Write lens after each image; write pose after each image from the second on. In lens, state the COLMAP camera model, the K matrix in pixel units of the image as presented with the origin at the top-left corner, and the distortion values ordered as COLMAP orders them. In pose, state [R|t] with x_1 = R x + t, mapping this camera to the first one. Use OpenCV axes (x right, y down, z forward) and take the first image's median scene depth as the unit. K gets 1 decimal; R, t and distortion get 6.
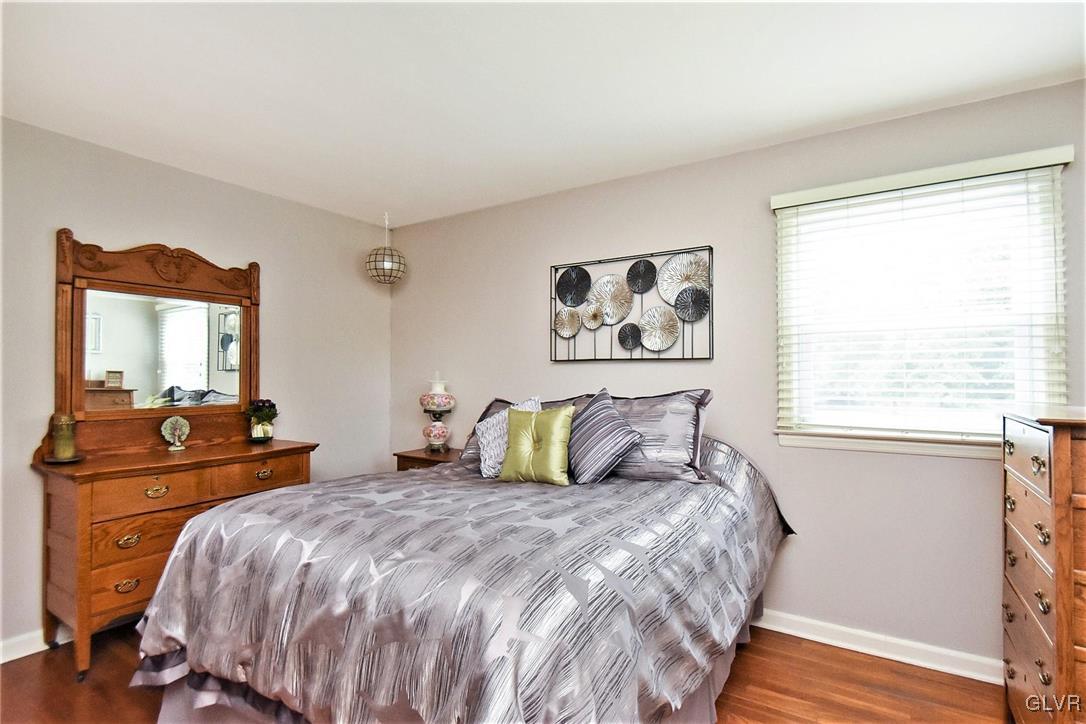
lens RADIAL K [[524.4, 0, 543.0], [0, 524.4, 362.0], [0, 0, 1]] dist [0.026301, 0.000071]
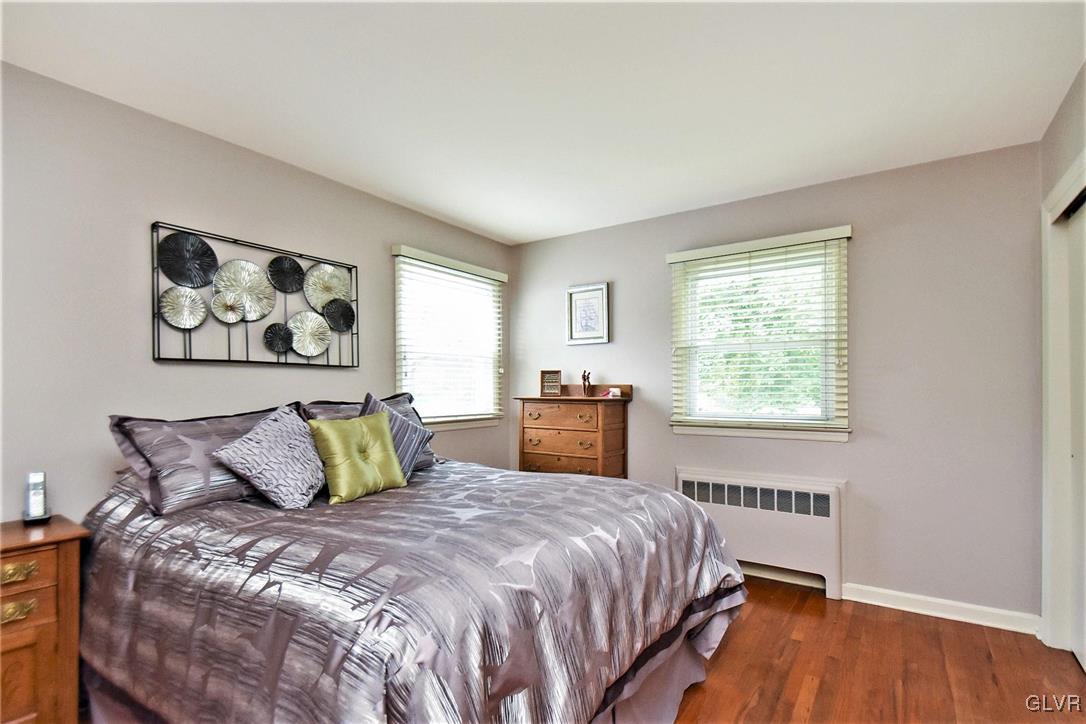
lens RADIAL K [[517.9, 0, 541.1], [0, 517.9, 385.2], [0, 0, 1]] dist [0.003301, 0.000267]
pose [[0.037643, 0.006725, 0.999269, -0.708436], [-0.022823, 0.999722, -0.005869, 0.027108], [-0.999031, -0.022585, 0.037787, 0.513857]]
